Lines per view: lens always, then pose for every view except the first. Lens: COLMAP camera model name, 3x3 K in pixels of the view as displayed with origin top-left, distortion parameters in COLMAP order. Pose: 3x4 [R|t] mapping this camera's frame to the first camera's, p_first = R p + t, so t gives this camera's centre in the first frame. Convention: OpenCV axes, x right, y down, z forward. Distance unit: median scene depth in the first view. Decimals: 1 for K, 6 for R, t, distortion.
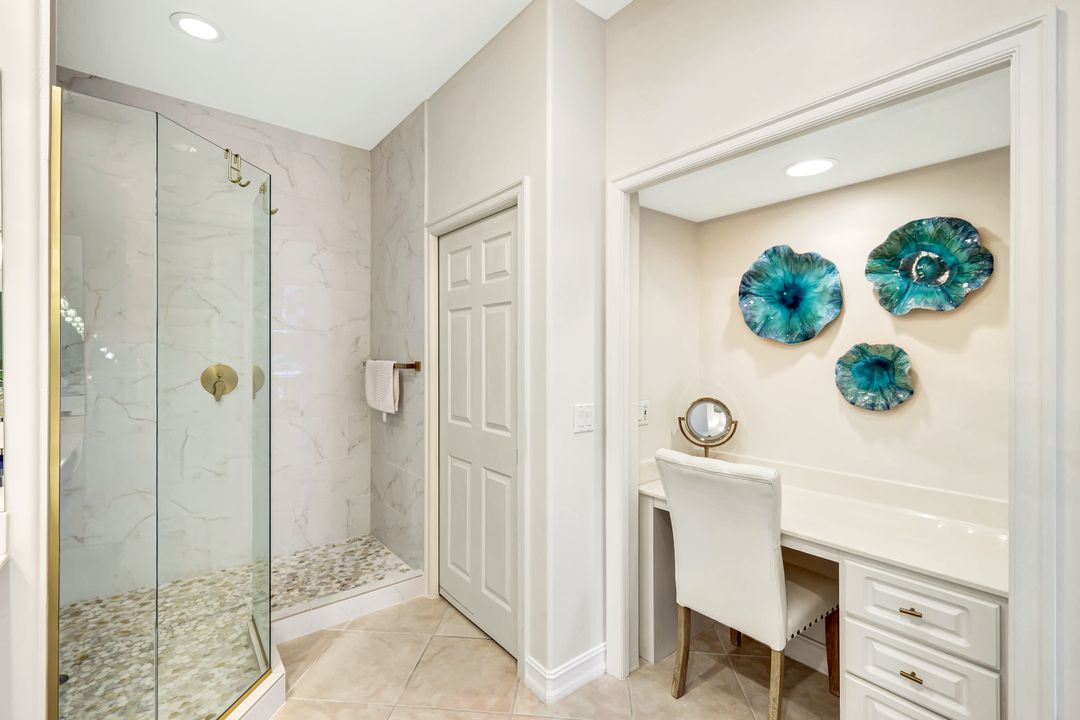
lens RADIAL K [[472.0, 0, 543.9], [0, 472.0, 355.2], [0, 0, 1]] dist [0.004051, -0.000666]
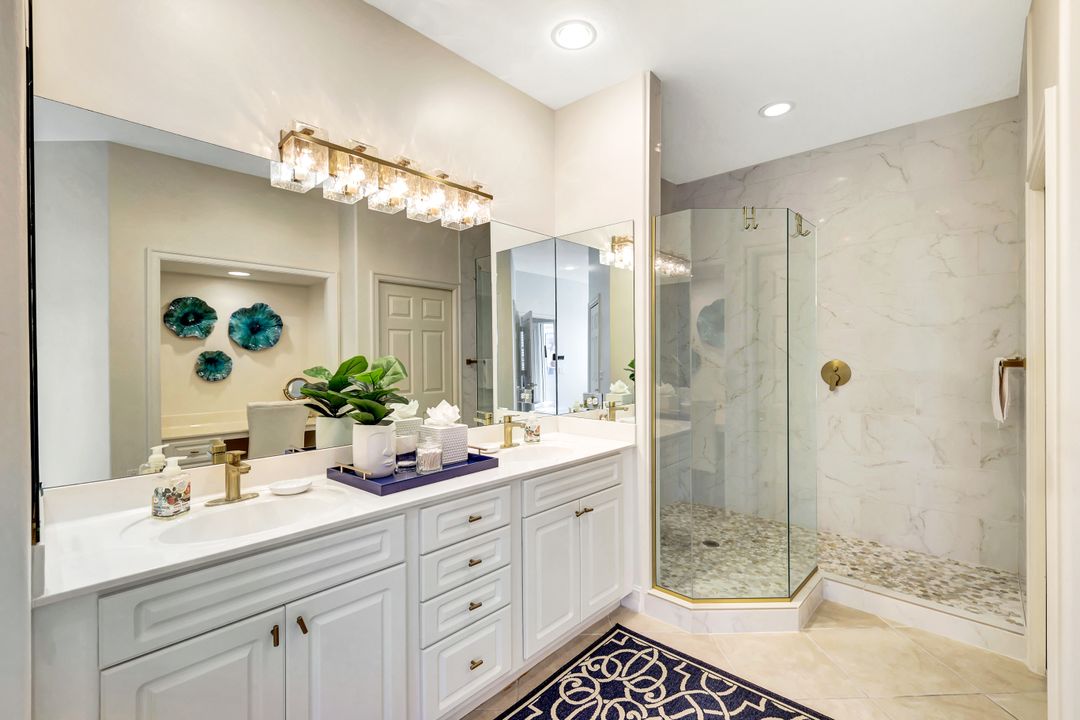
lens RADIAL K [[472.0, 0, 545.3], [0, 472.0, 357.7], [0, 0, 1]] dist [0.004051, -0.000666]
pose [[0.137994, 0.002911, -0.990429, 0.390533], [0.003269, 0.999989, 0.003394, 0.006941], [0.990428, -0.003706, 0.137983, 0.118375]]
